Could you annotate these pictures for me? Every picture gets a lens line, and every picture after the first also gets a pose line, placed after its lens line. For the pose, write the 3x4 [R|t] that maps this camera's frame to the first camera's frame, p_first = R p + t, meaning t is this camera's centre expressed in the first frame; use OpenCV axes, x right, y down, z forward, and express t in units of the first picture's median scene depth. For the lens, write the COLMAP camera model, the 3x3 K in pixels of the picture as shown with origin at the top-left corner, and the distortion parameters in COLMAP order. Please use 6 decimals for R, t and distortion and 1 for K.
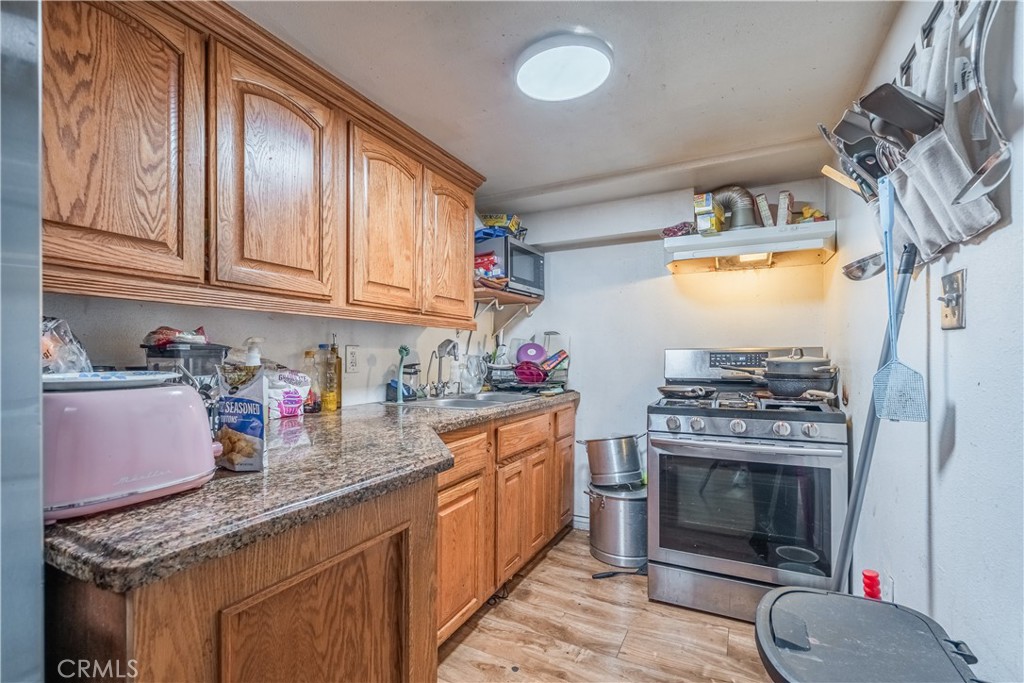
lens RADIAL K [[443.6, 0, 510.6], [0, 443.6, 358.9], [0, 0, 1]] dist [-0.001841, -0.000086]
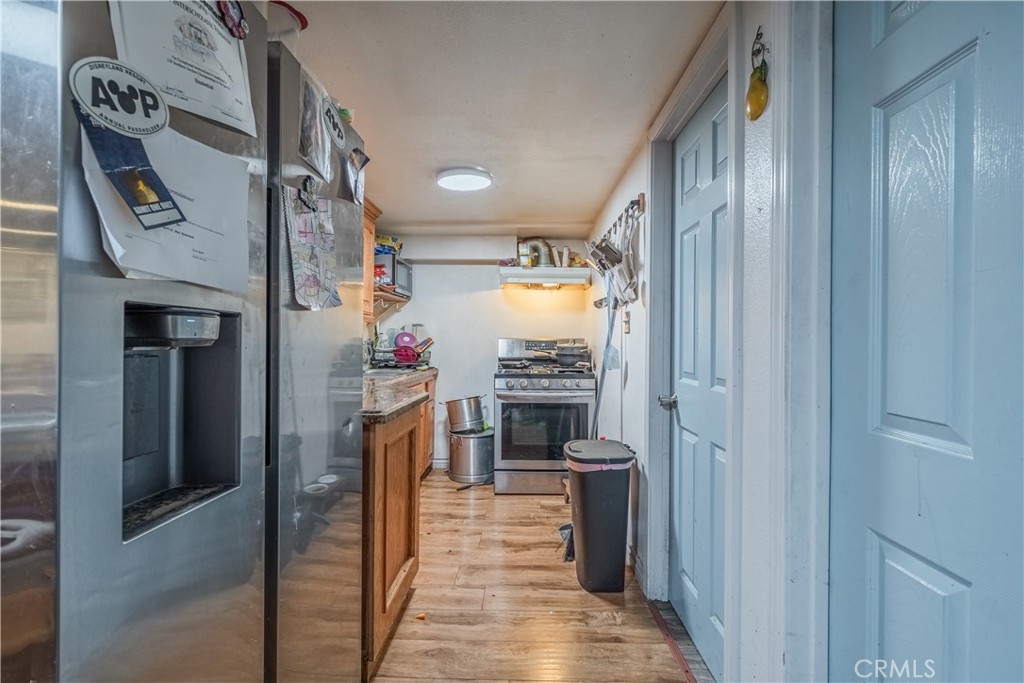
lens RADIAL K [[442.0, 0, 510.4], [0, 442.0, 343.6], [0, 0, 1]] dist [0.002101, 0.000217]
pose [[0.898817, 0.007986, 0.438251, -0.313564], [-0.005949, 0.999964, -0.006021, 0.005668], [-0.438284, 0.002804, 0.898832, -0.427058]]
